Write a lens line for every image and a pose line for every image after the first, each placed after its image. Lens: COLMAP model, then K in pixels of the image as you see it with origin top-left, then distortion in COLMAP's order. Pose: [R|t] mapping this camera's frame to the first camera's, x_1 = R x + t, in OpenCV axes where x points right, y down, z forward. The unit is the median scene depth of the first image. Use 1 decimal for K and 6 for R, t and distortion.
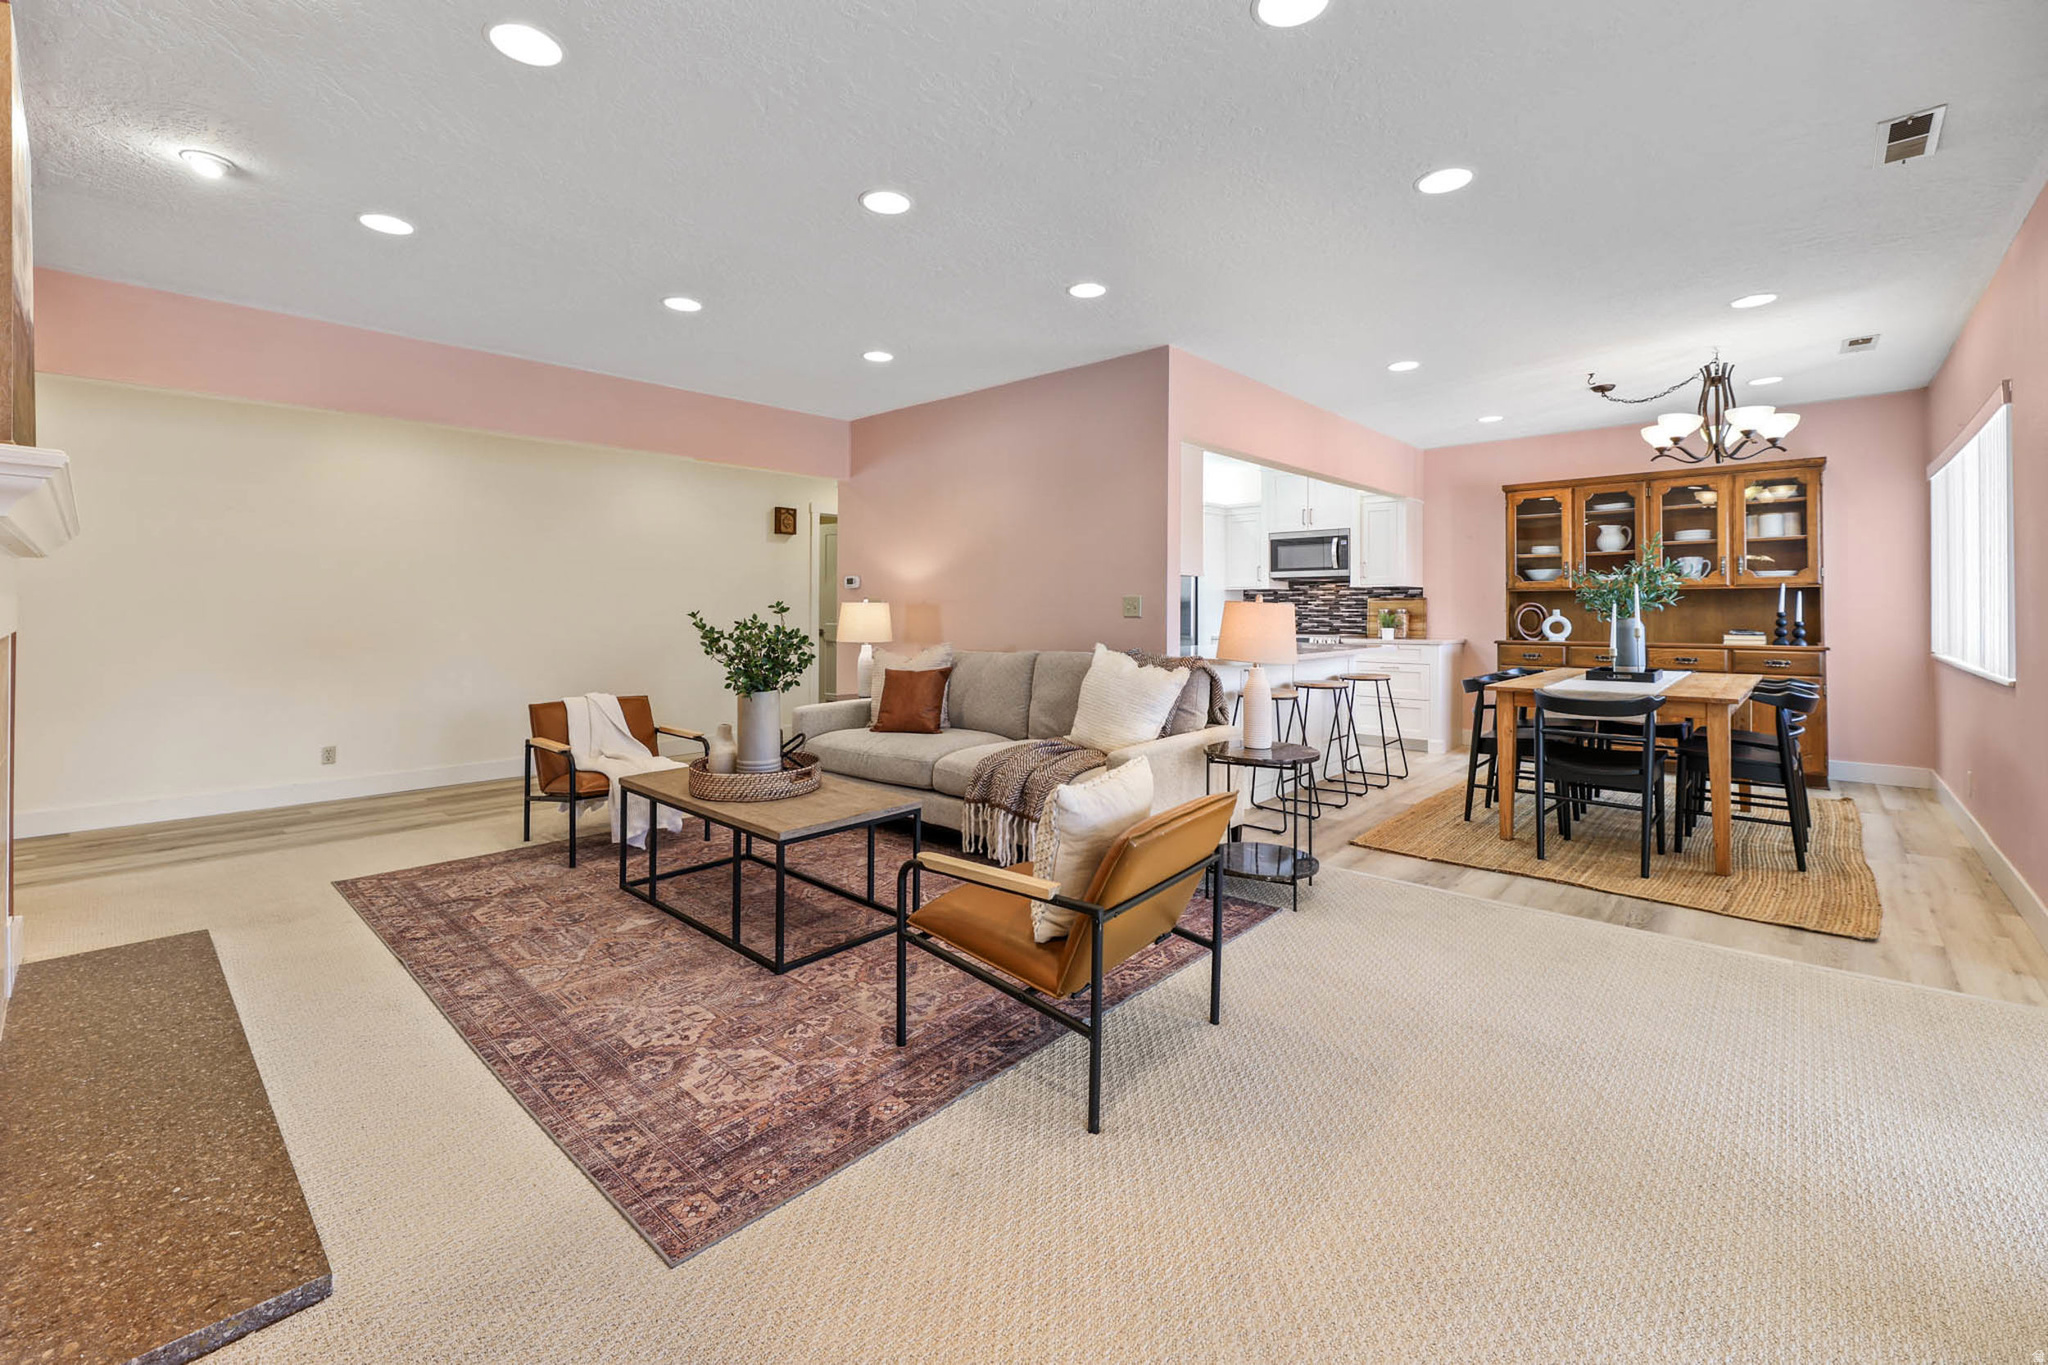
lens RADIAL K [[853.9, 0, 1017.8], [0, 853.9, 613.0], [0, 0, 1]] dist [0.003764, -0.002265]
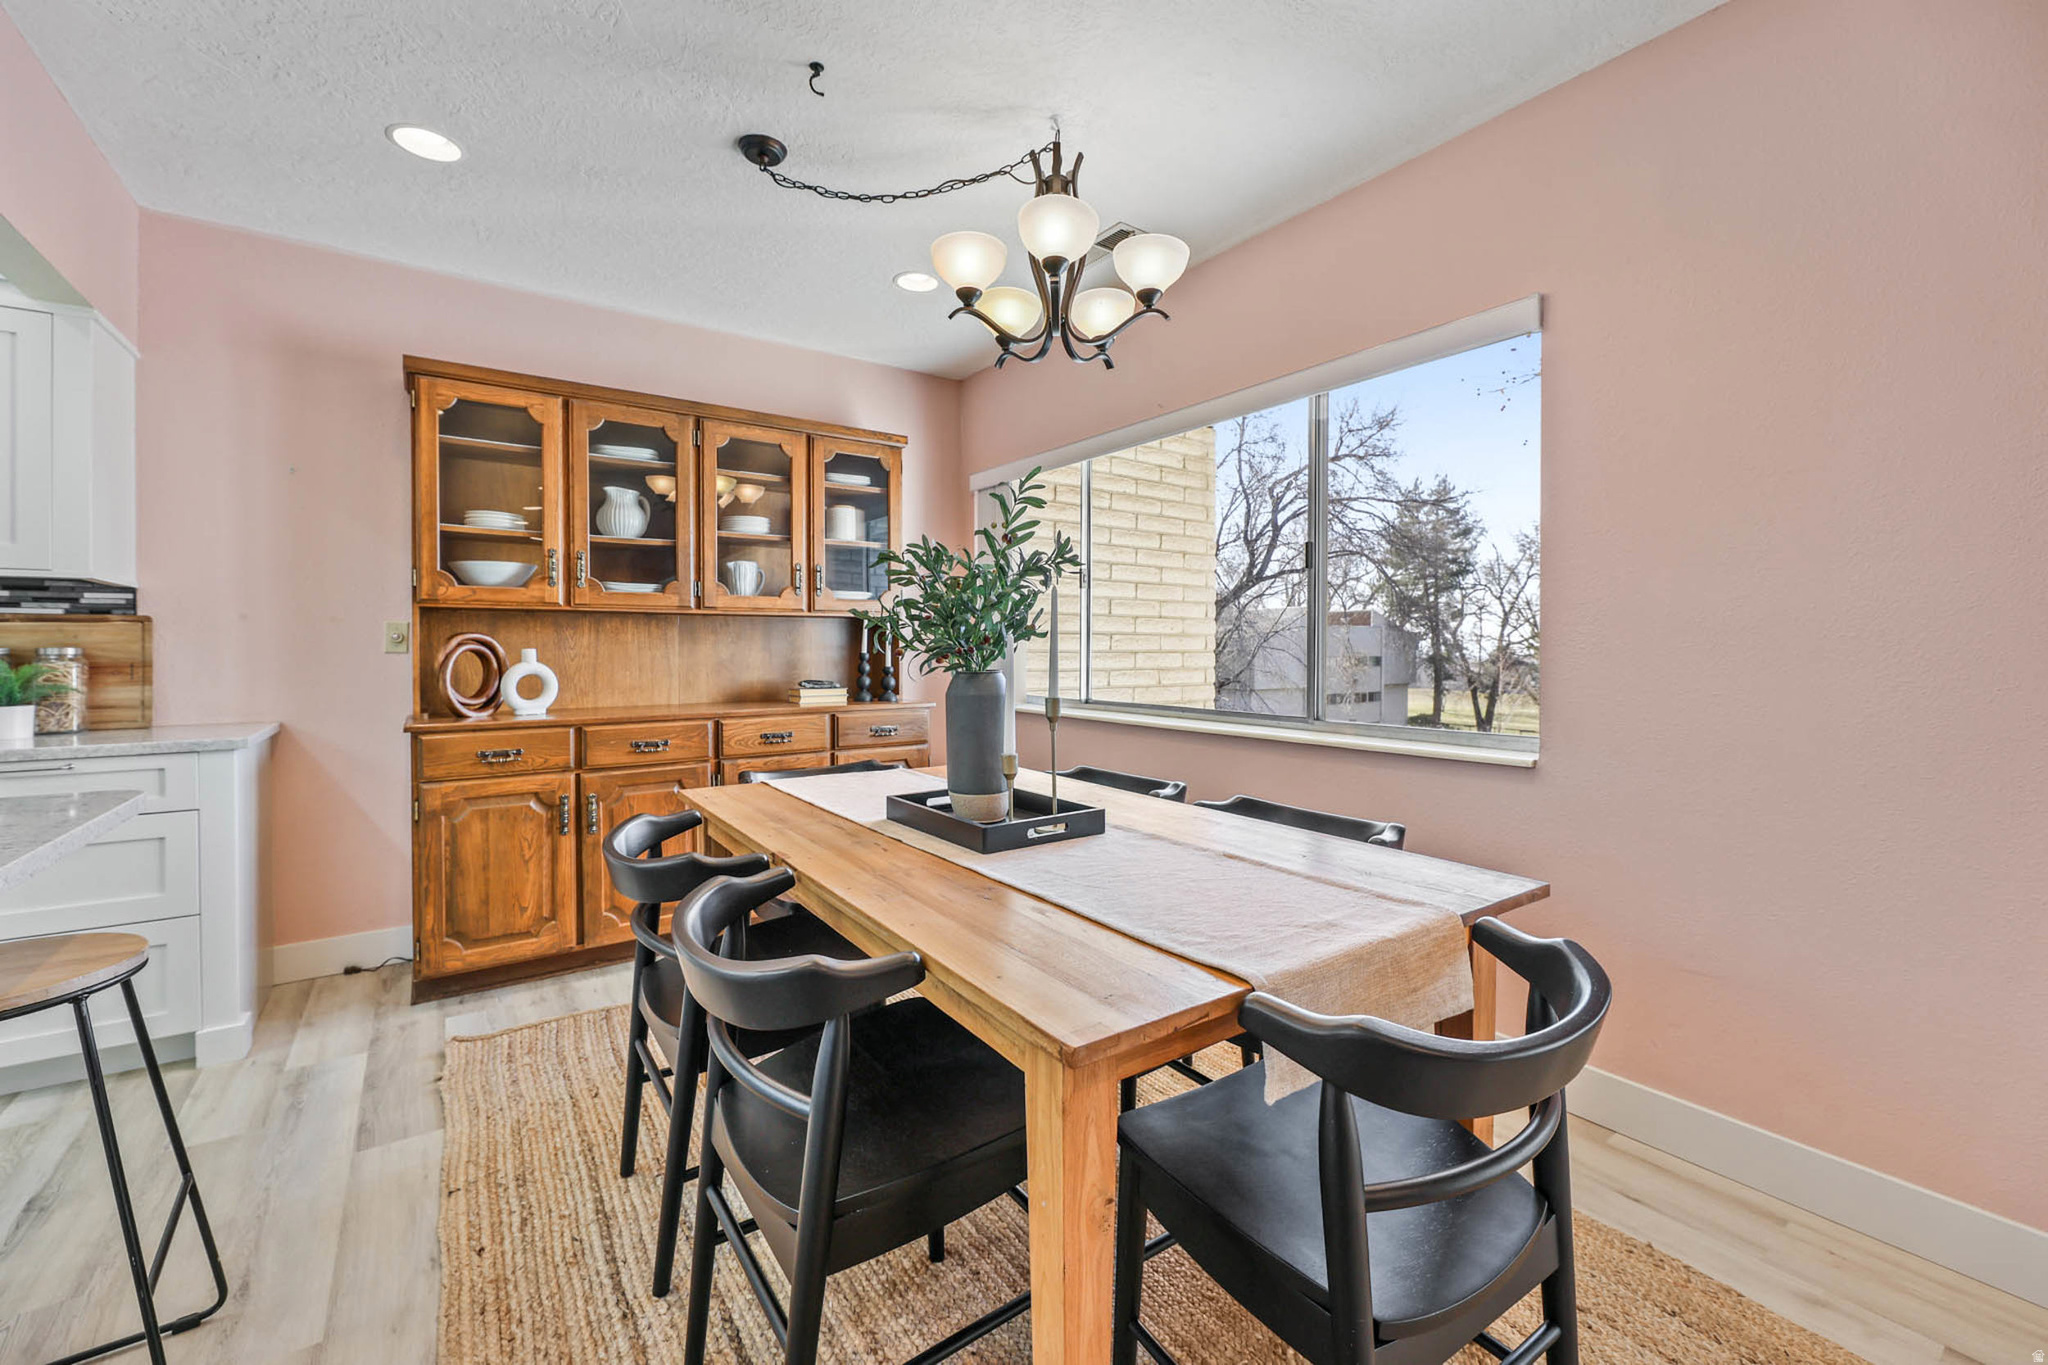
lens RADIAL K [[853.9, 0, 1067.8], [0, 853.9, 647.3], [0, 0, 1]] dist [0.003764, -0.002265]
pose [[0.188030, 0.009657, 0.982116, 0.222957], [0.011288, 0.999864, -0.011992, 0.004545], [-0.982098, 0.013341, 0.187895, 0.621243]]
